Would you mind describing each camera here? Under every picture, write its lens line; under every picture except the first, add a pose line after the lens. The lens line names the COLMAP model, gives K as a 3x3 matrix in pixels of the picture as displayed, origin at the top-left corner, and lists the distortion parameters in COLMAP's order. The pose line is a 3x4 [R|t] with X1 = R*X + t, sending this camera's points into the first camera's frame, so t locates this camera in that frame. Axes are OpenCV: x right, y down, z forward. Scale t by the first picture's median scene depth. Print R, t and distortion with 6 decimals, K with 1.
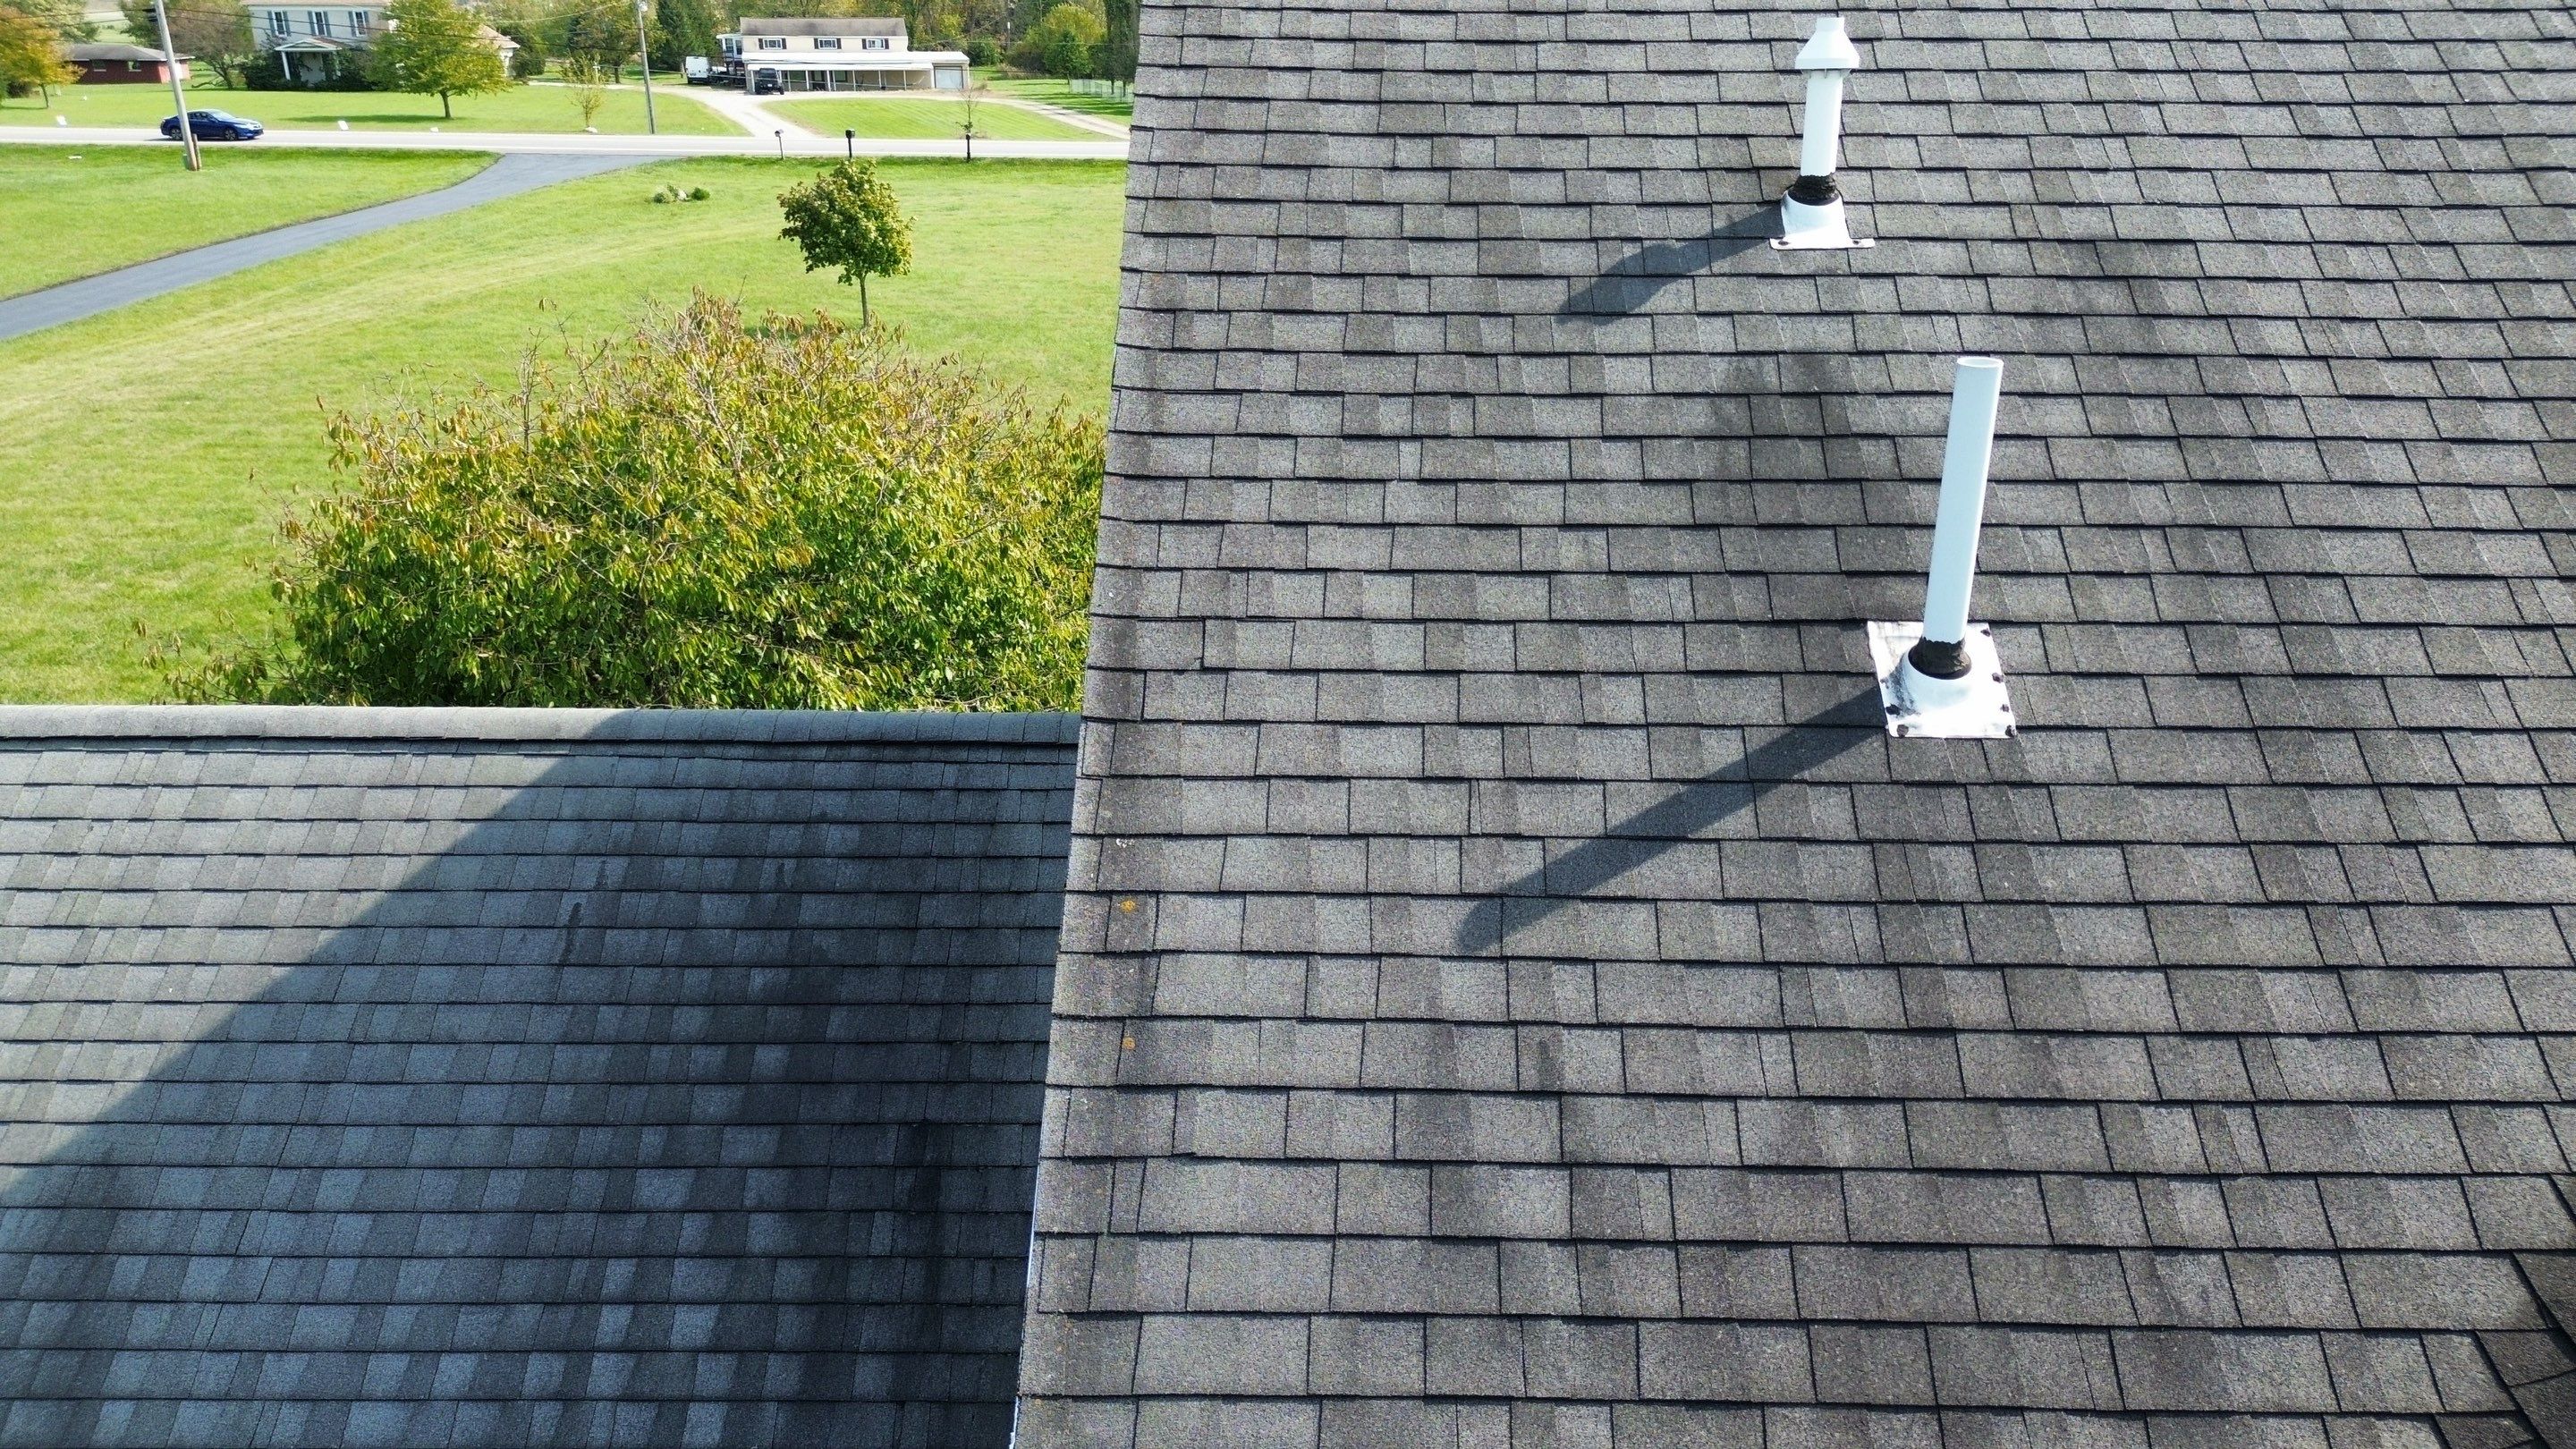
lens RADIAL K [[1826.3, 0, 1263.2], [0, 1826.3, 745.9], [0, 0, 1]] dist [0.071205, -0.045638]
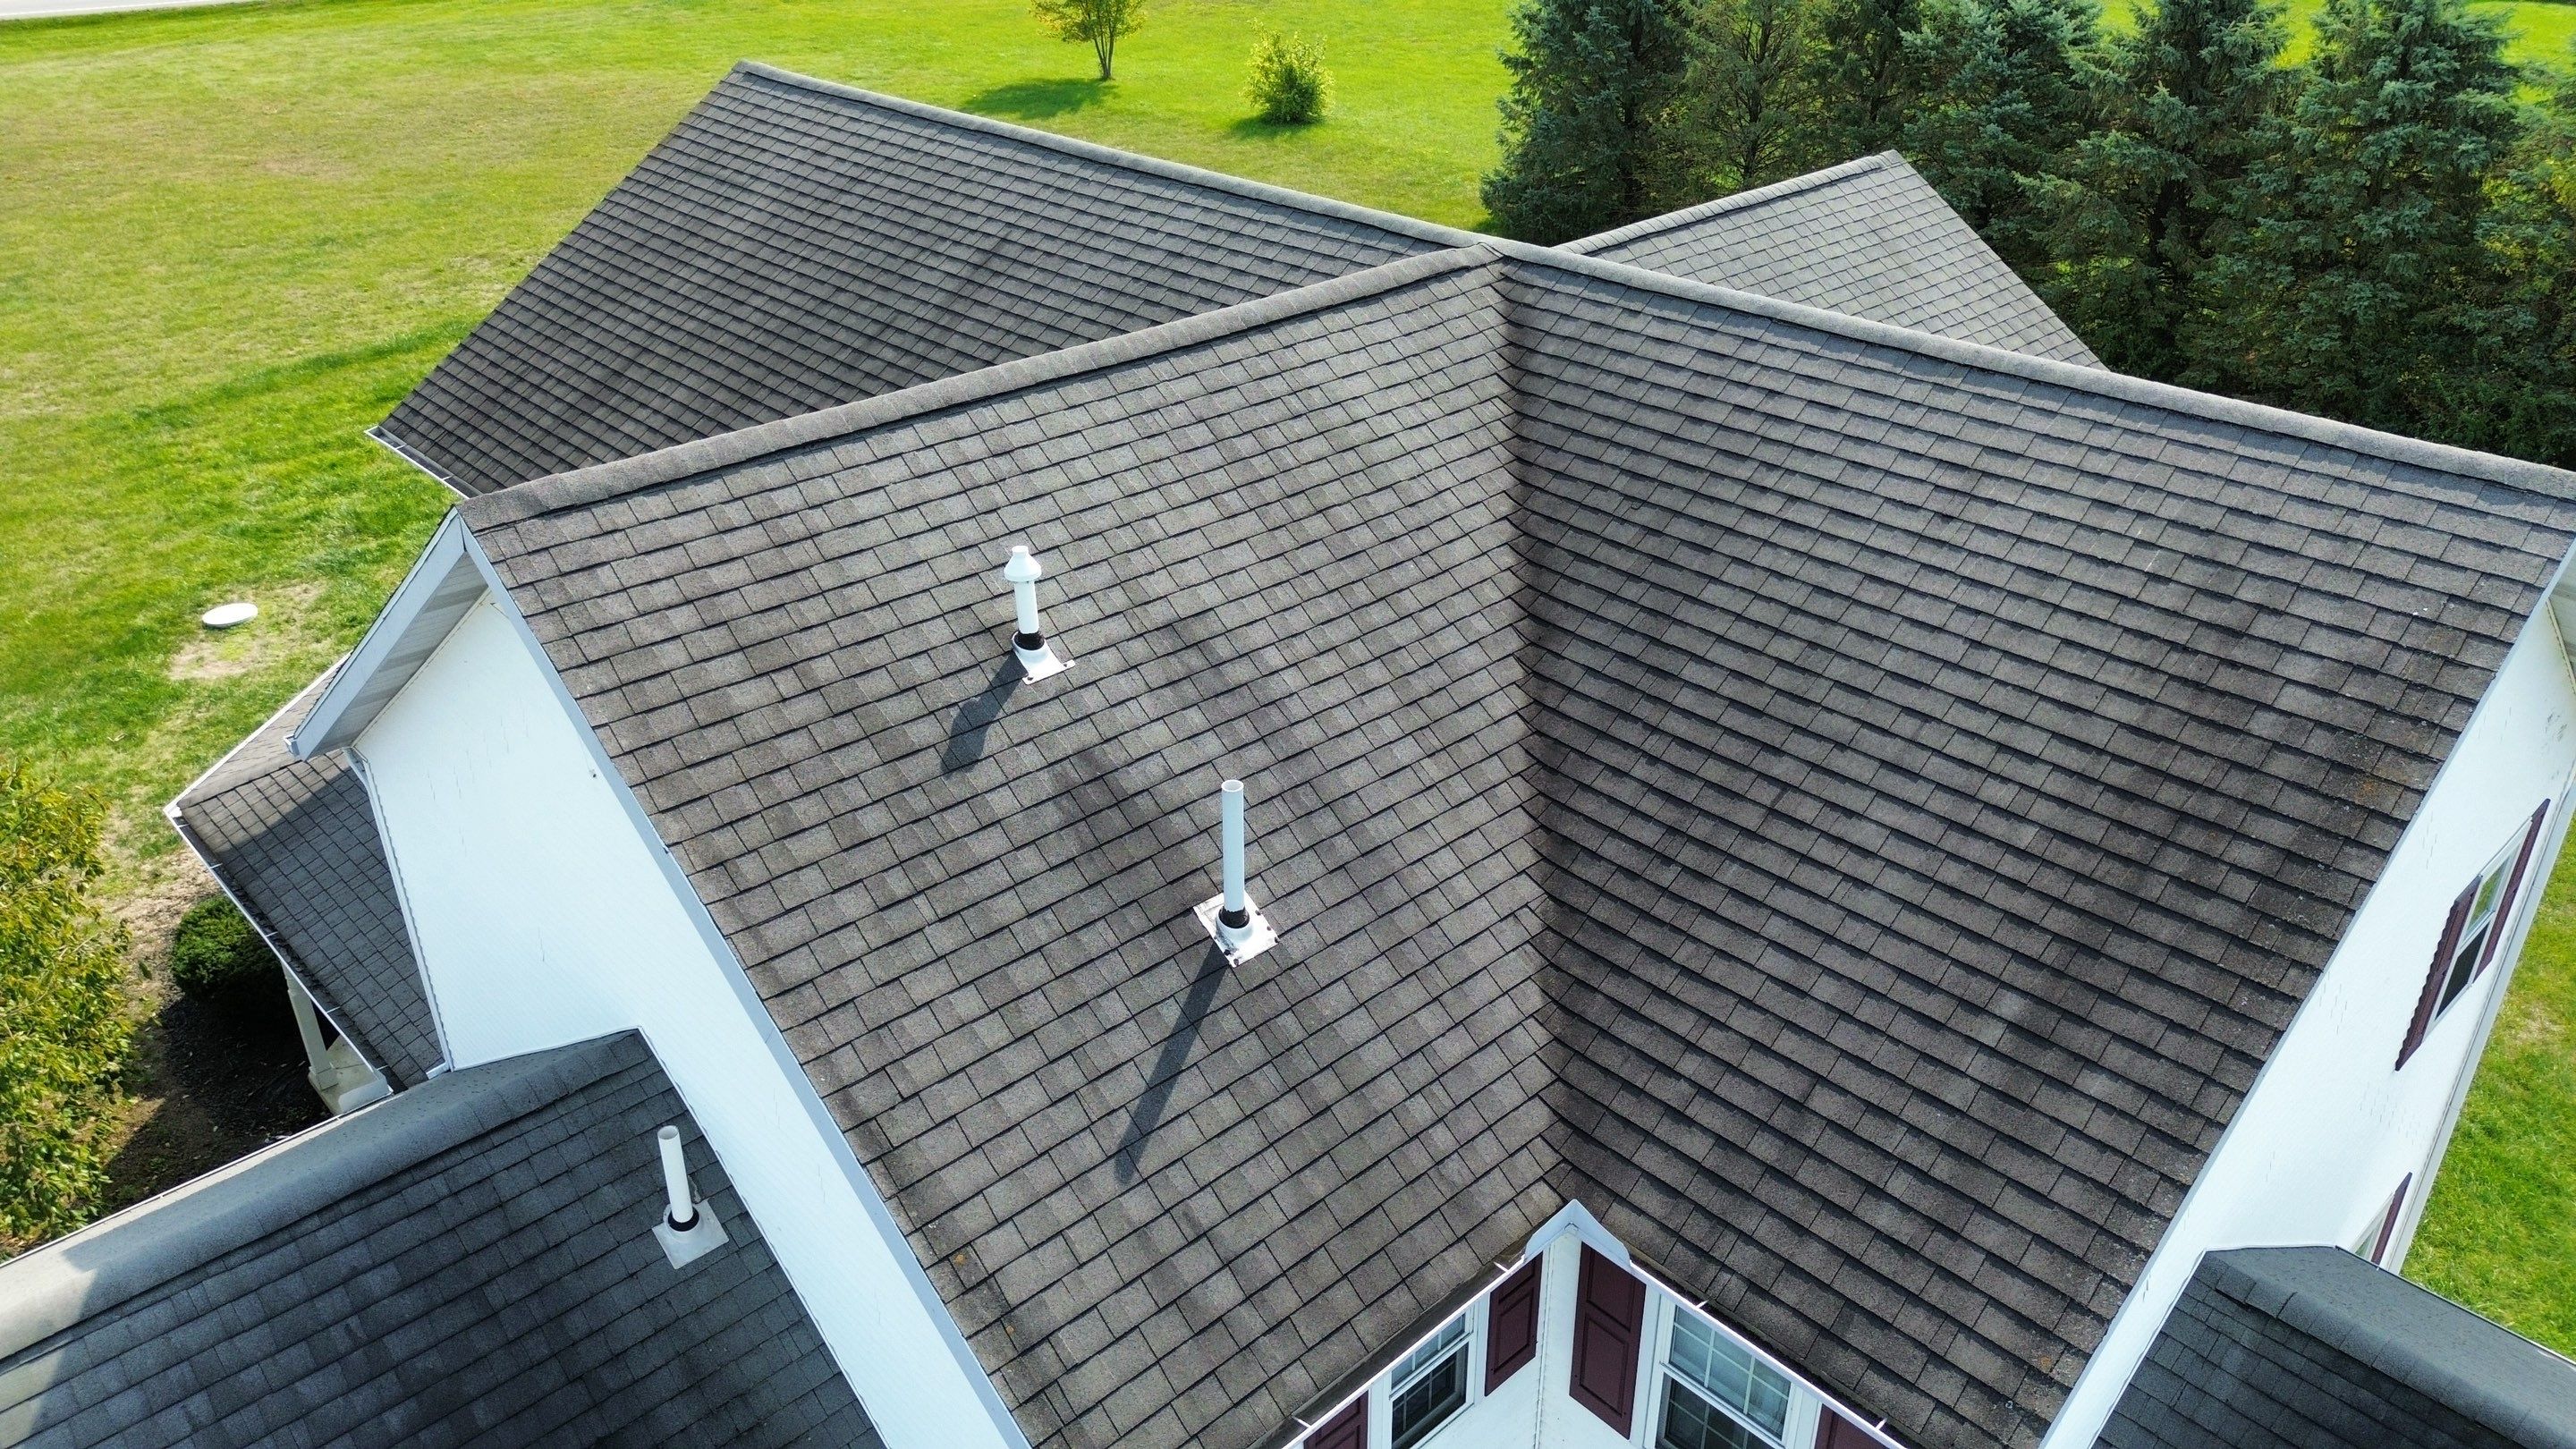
lens RADIAL K [[1826.3, 0, 1313.0], [0, 1826.3, 718.9], [0, 0, 1]] dist [0.071205, -0.045638]
pose [[0.720506, -0.338464, 0.605238, -0.591751], [0.273326, 0.940749, 0.200709, -0.539534], [-0.637309, 0.020816, 0.770327, -0.474732]]
